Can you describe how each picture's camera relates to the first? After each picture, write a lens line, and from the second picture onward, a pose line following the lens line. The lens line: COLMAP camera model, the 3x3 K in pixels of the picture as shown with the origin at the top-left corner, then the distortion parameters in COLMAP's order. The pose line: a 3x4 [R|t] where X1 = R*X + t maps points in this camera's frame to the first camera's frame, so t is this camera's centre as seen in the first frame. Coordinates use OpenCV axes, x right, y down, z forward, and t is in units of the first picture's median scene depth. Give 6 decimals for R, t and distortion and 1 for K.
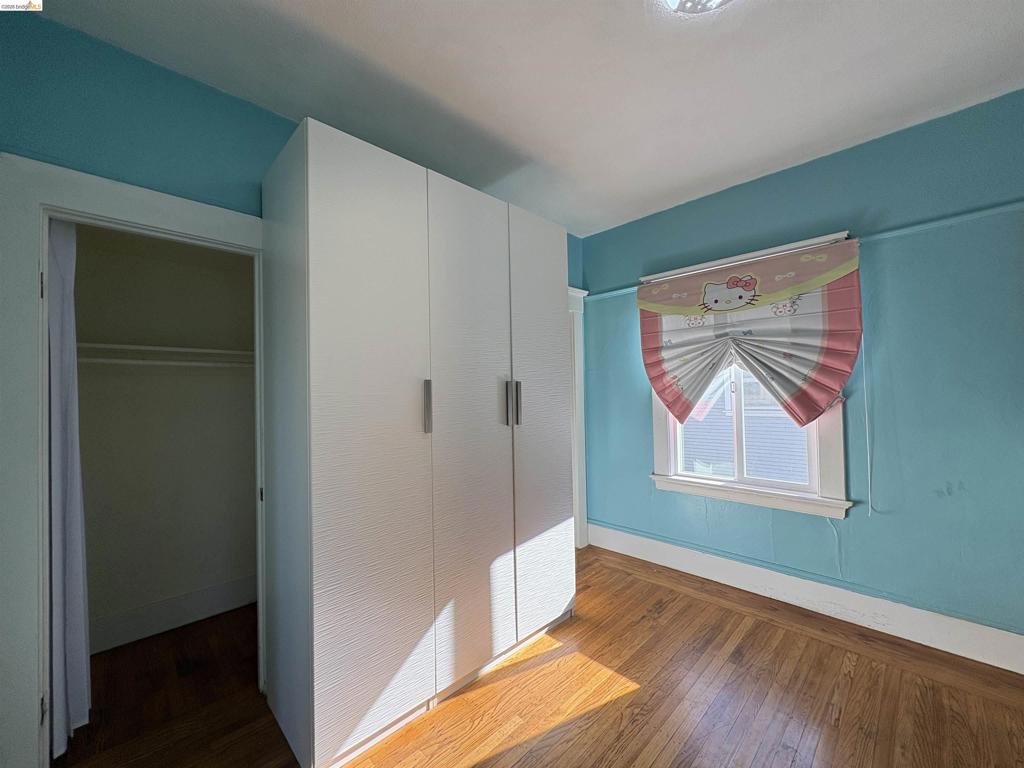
lens RADIAL K [[405.6, 0, 511.6], [0, 405.6, 382.6], [0, 0, 1]] dist [0.000194, -0.000021]
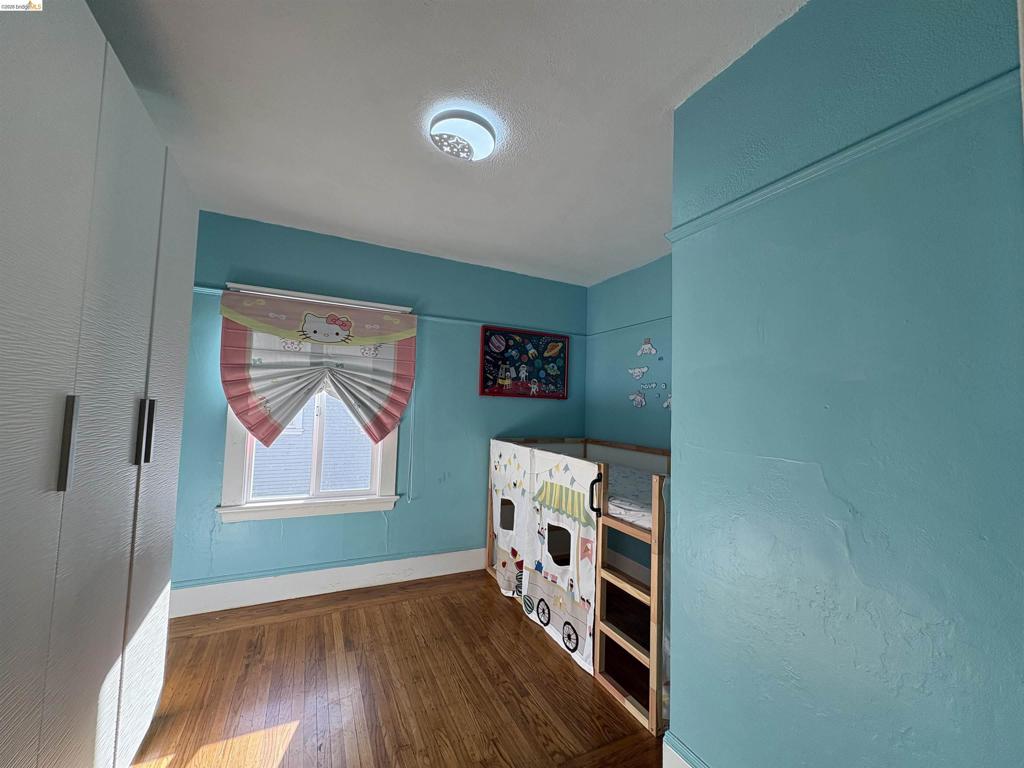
lens RADIAL K [[405.6, 0, 513.0], [0, 405.6, 382.2], [0, 0, 1]] dist [0.000194, -0.000021]
pose [[0.309706, 0.093804, 0.946194, -0.381885], [-0.057501, 0.995148, -0.079836, -0.010365], [-0.949092, -0.029682, 0.313597, 0.165990]]
